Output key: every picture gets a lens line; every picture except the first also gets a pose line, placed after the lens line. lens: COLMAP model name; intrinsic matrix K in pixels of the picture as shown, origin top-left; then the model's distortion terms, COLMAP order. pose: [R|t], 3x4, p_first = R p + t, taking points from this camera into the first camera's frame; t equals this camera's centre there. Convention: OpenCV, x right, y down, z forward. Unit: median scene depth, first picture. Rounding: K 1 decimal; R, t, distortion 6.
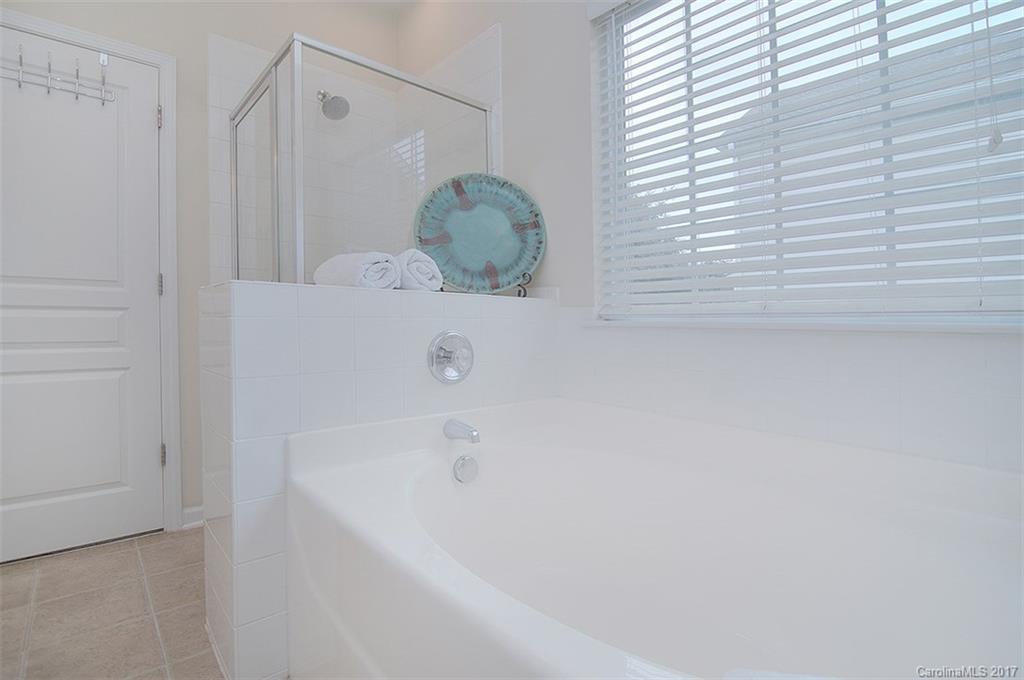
lens RADIAL K [[499.6, 0, 512.8], [0, 499.6, 339.4], [0, 0, 1]] dist [-0.000862, -0.000488]
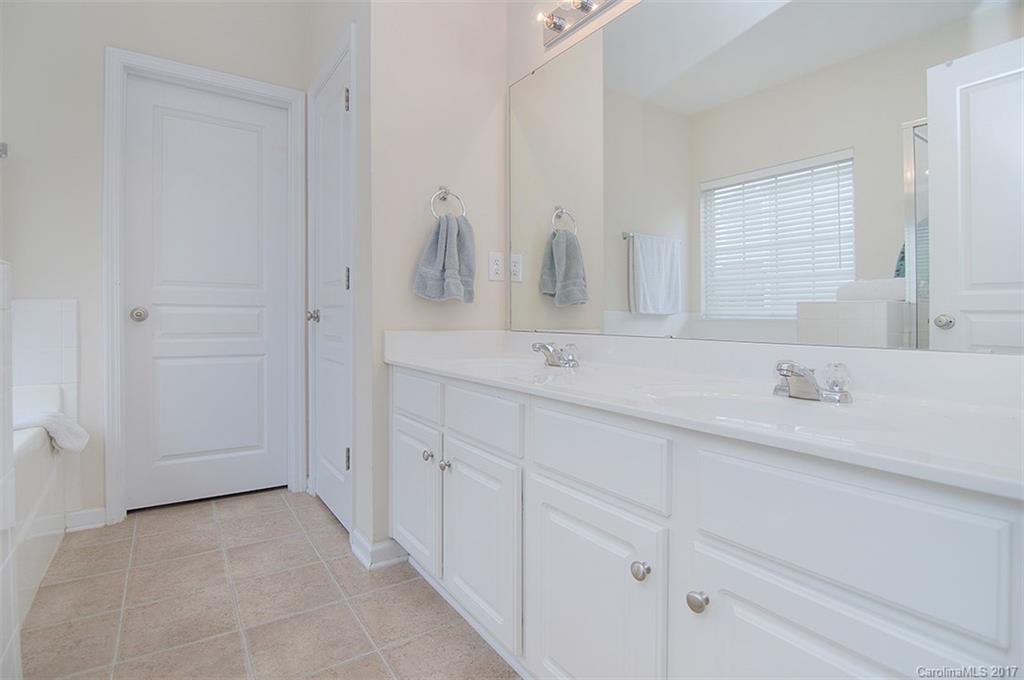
lens RADIAL K [[499.6, 0, 511.0], [0, 499.6, 332.6], [0, 0, 1]] dist [-0.000862, -0.000488]
pose [[-0.993504, 0.003784, 0.113733, -1.663649], [0.012744, 0.996860, 0.078157, -0.067533], [-0.113080, 0.079099, -0.990432, 1.923422]]
